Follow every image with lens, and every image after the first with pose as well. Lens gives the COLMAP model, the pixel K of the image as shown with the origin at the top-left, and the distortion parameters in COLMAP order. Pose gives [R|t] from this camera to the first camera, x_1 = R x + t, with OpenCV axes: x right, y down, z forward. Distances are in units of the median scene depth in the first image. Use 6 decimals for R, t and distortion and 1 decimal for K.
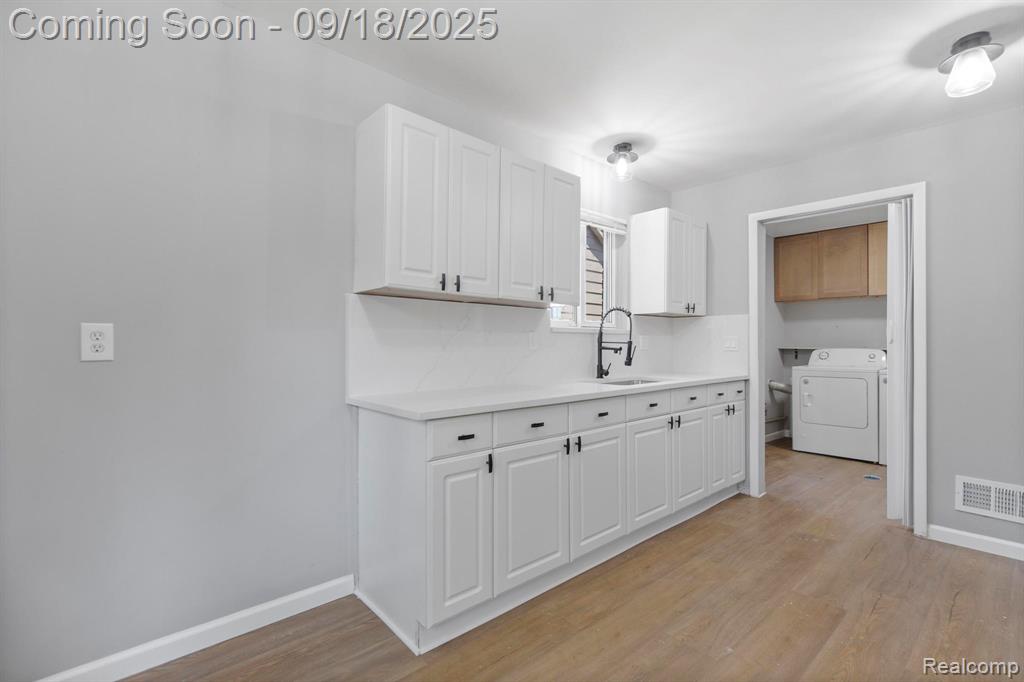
lens RADIAL K [[461.5, 0, 528.9], [0, 461.5, 344.9], [0, 0, 1]] dist [0.016684, -0.000550]
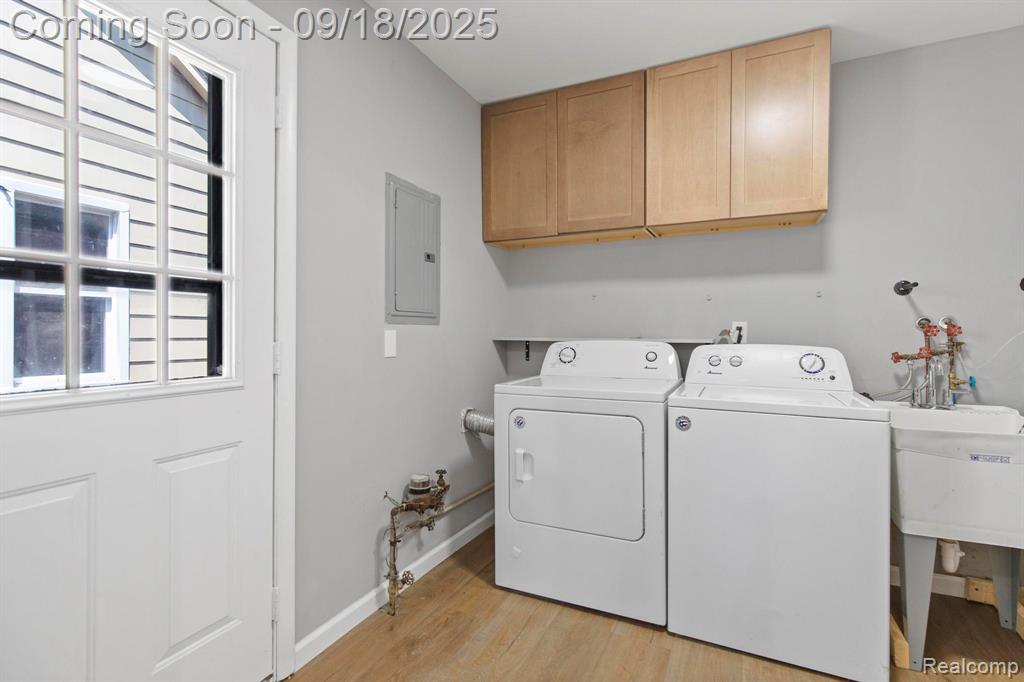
lens RADIAL K [[461.5, 0, 513.5], [0, 461.5, 341.3], [0, 0, 1]] dist [0.016684, -0.000550]
pose [[0.935657, -0.006626, 0.352848, 0.379734], [0.000723, 0.999858, 0.016860, 0.000908], [-0.352909, -0.015520, 0.935529, 0.526784]]
